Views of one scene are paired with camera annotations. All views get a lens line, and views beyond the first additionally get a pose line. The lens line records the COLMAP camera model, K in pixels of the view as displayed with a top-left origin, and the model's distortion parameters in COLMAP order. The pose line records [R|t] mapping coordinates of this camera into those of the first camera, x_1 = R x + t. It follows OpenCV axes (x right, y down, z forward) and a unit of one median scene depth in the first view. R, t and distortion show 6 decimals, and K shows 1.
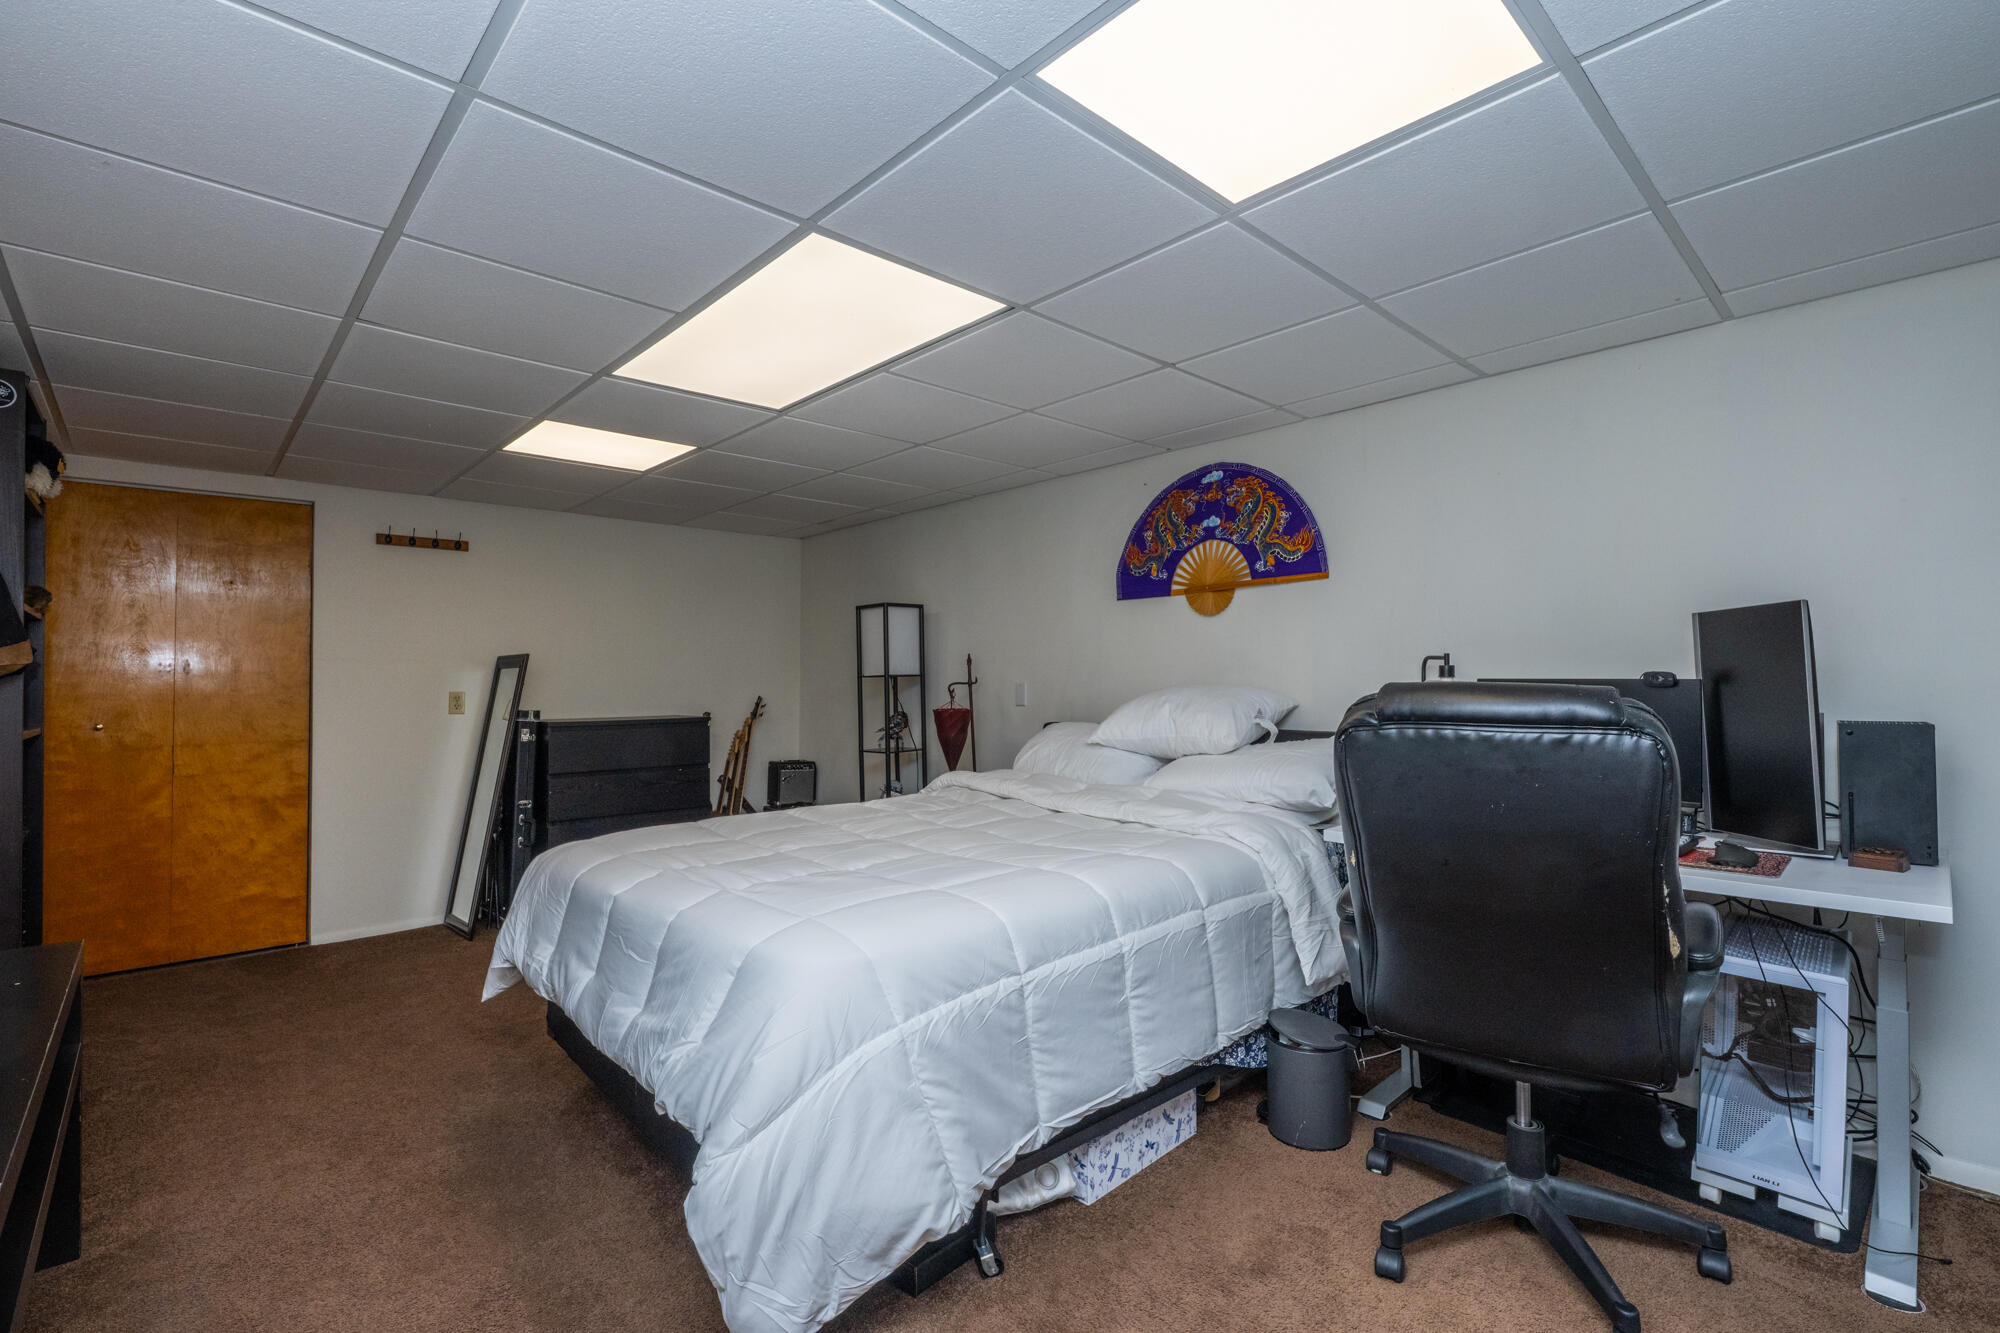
lens RADIAL K [[885.9, 0, 998.1], [0, 885.9, 668.9], [0, 0, 1]] dist [0.001171, -0.000090]
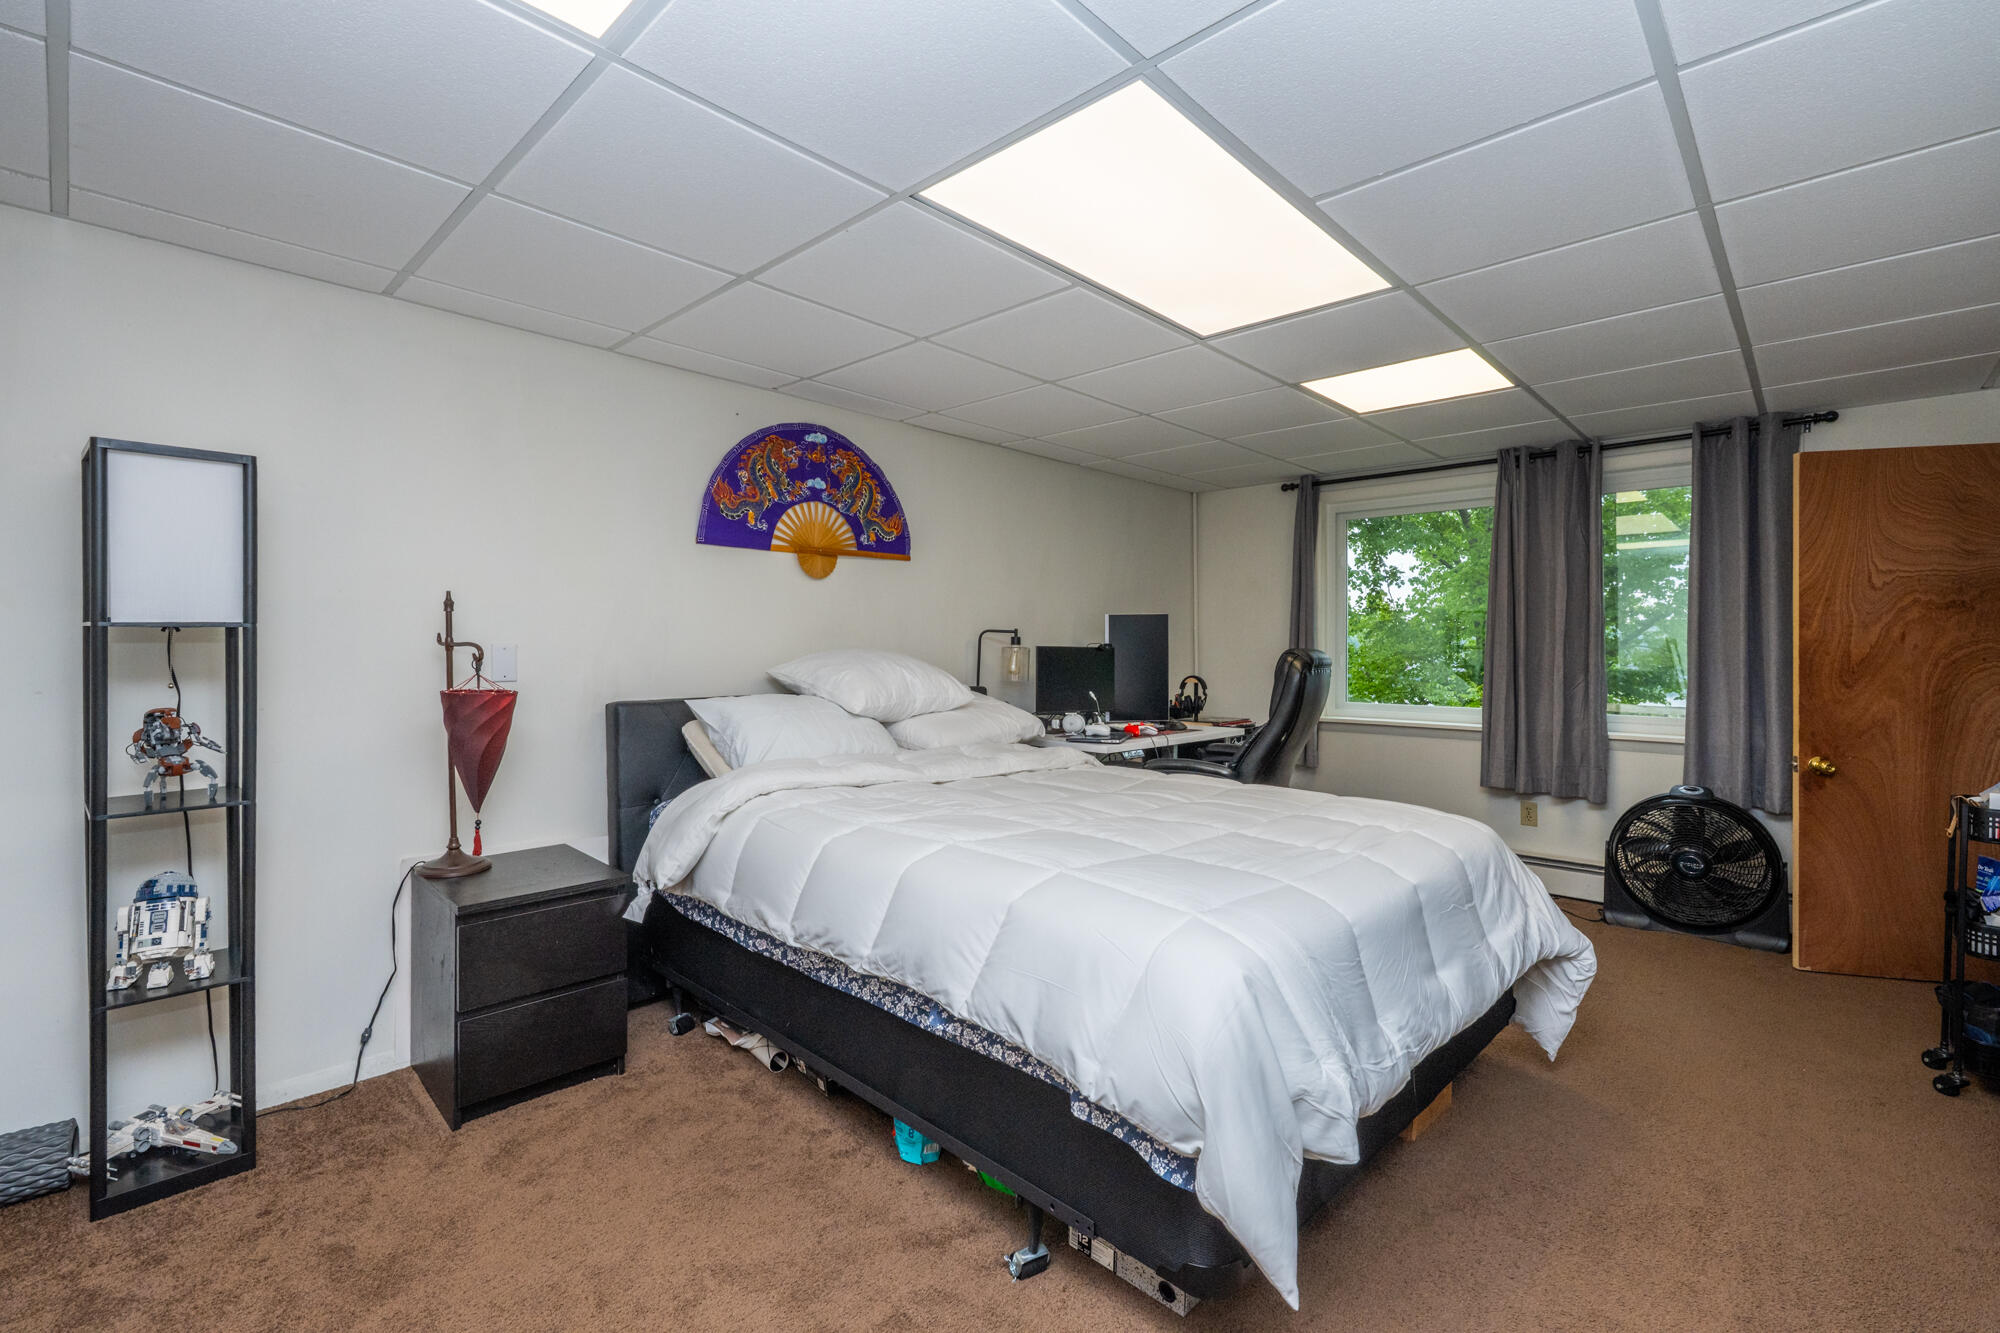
lens RADIAL K [[885.9, 0, 998.3], [0, 885.9, 656.8], [0, 0, 1]] dist [0.001171, -0.000090]
pose [[-0.059900, -0.001725, 0.998203, -0.753890], [-0.017977, 0.999838, 0.000649, 0.022204], [-0.998043, -0.017906, -0.059921, 0.854817]]
